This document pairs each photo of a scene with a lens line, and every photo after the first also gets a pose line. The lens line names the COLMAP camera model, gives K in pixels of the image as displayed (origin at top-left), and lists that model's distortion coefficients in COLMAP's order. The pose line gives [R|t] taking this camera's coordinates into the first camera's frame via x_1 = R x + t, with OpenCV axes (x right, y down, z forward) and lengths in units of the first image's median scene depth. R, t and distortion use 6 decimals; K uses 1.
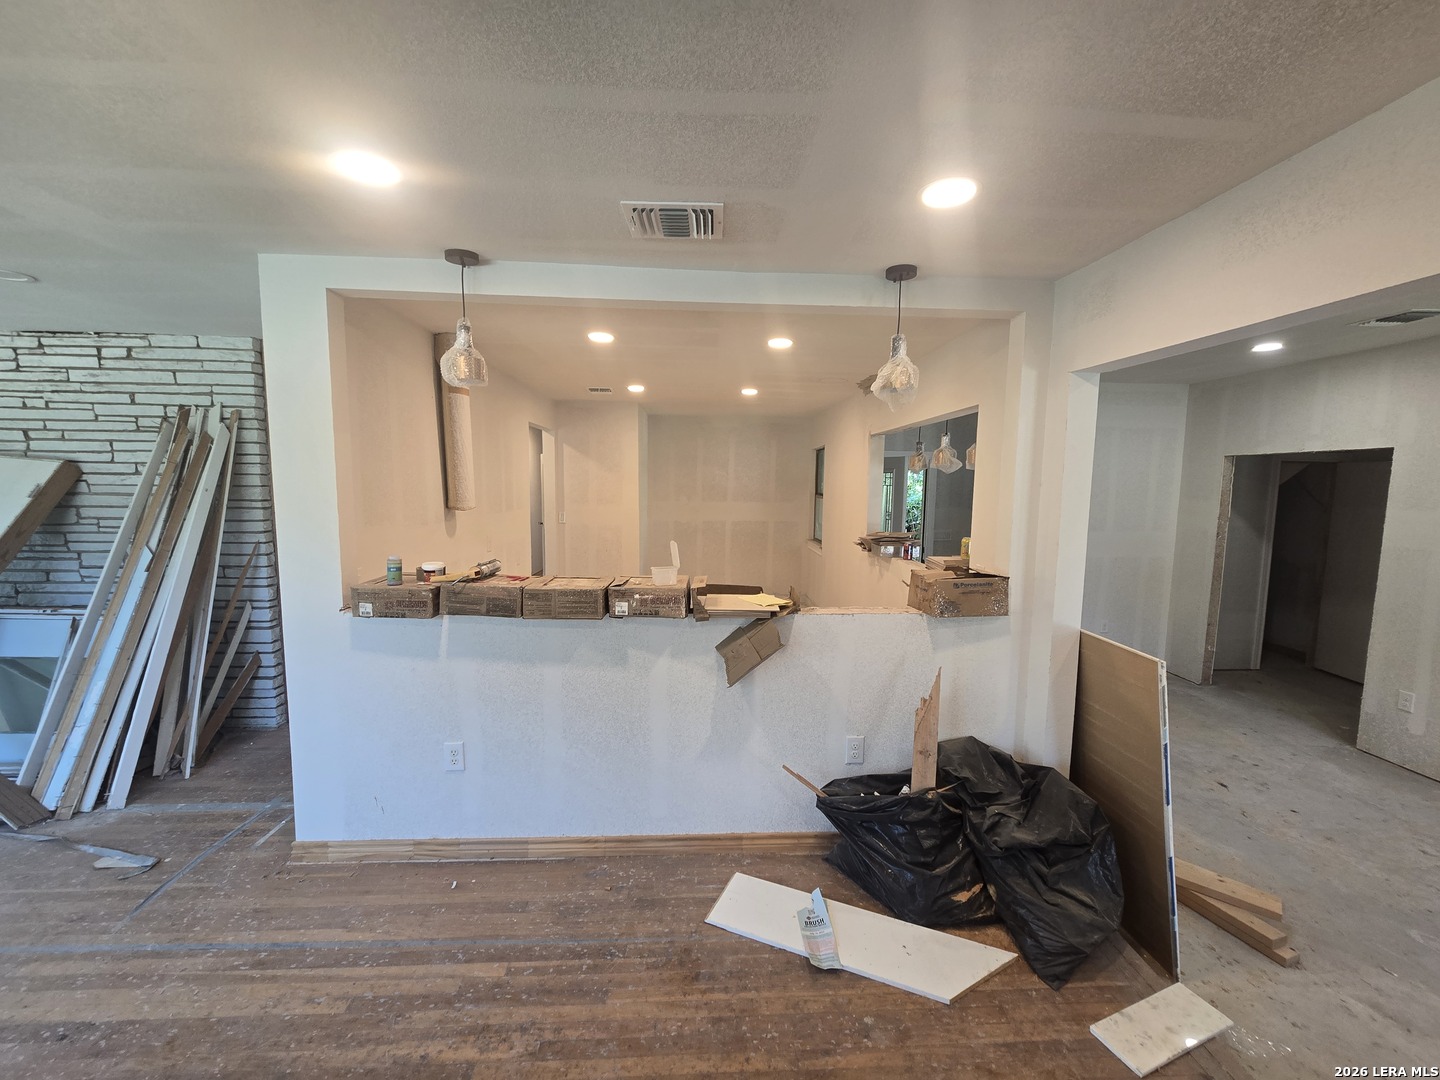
lens RADIAL K [[583.6, 0, 720.4], [0, 583.6, 537.9], [0, 0, 1]] dist [-0.000630, -0.000048]
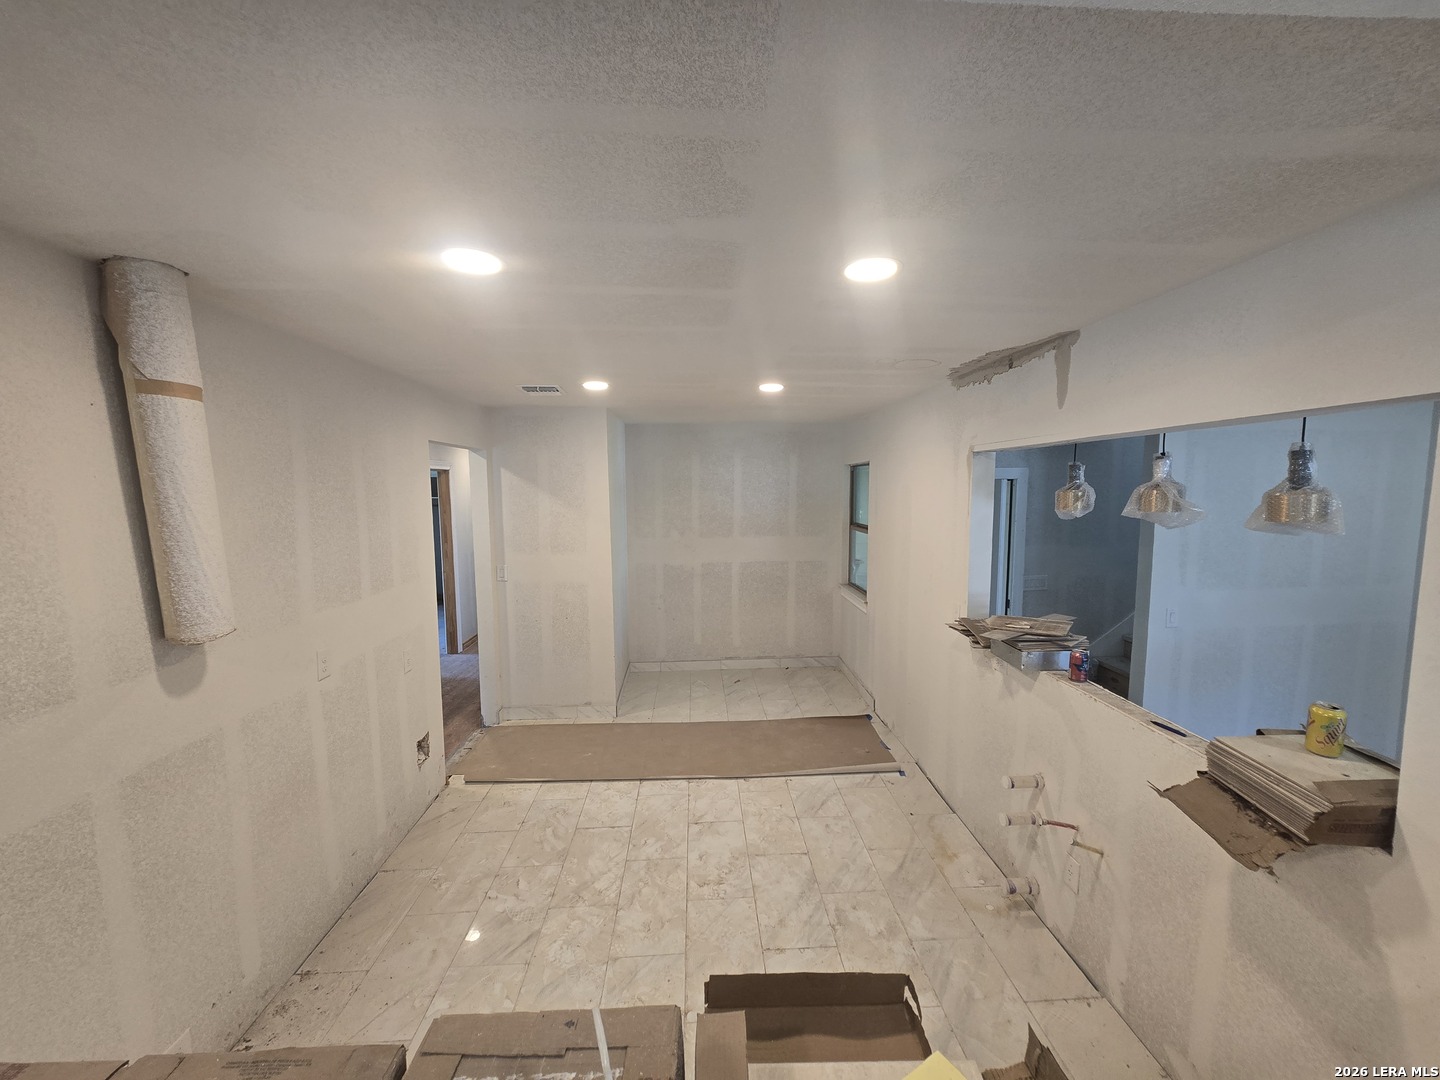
lens RADIAL K [[583.6, 0, 721.3], [0, 583.6, 539.2], [0, 0, 1]] dist [-0.000630, -0.000048]
pose [[0.999669, -0.022847, 0.011861, -0.014805], [0.022872, 0.999736, -0.002035, -0.068103], [-0.011811, 0.002306, 0.999928, 0.293478]]
